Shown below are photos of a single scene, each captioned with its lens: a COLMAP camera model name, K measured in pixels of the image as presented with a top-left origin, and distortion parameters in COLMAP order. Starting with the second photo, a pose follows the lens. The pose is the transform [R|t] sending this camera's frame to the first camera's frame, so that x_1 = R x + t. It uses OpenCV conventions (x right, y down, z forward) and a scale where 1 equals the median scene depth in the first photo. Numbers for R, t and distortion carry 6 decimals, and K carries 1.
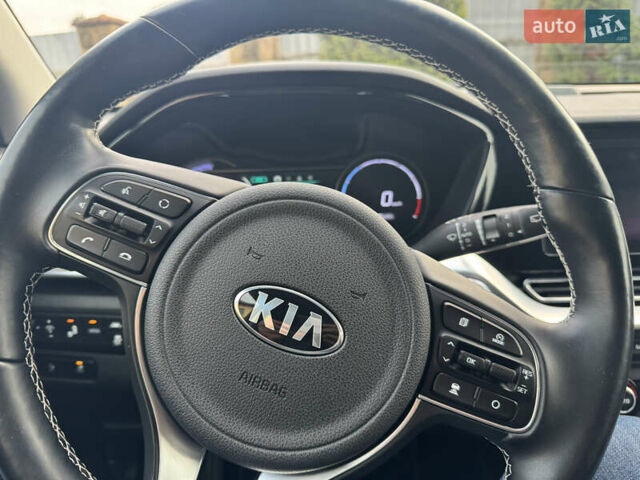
lens RADIAL K [[441.9, 0, 303.2], [0, 441.9, 240.5], [0, 0, 1]] dist [0.059207, -0.193828]
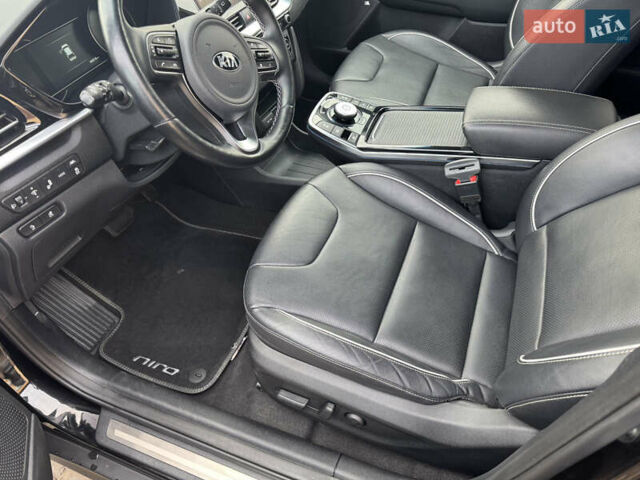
lens RADIAL K [[461.7, 0, 319.1], [0, 461.7, 238.8], [0, 0, 1]] dist [0.054103, -0.067583]
pose [[0.422993, -0.630416, 0.650886, -2.217125], [0.343247, 0.776258, 0.528777, -0.296002], [-0.838605, -0.000254, 0.544740, -1.070270]]
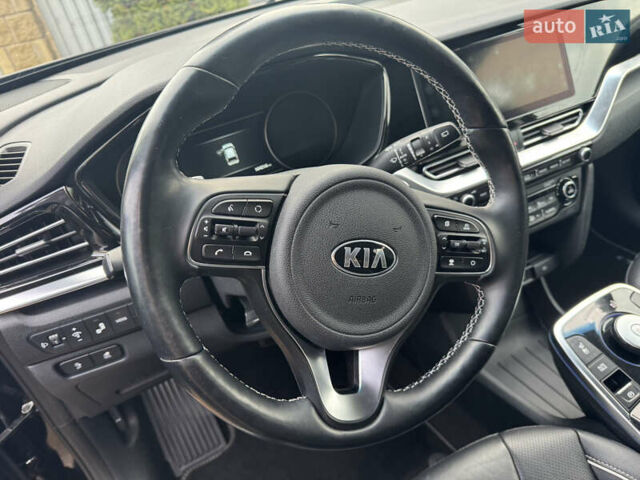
lens RADIAL K [[461.7, 0, 319.1], [0, 461.7, 238.8], [0, 0, 1]] dist [0.054103, -0.067583]
pose [[0.891616, -0.316477, 0.323825, -0.597781], [0.234108, 0.934375, 0.268584, -0.316282], [-0.387575, -0.163664, 0.907194, -0.370544]]
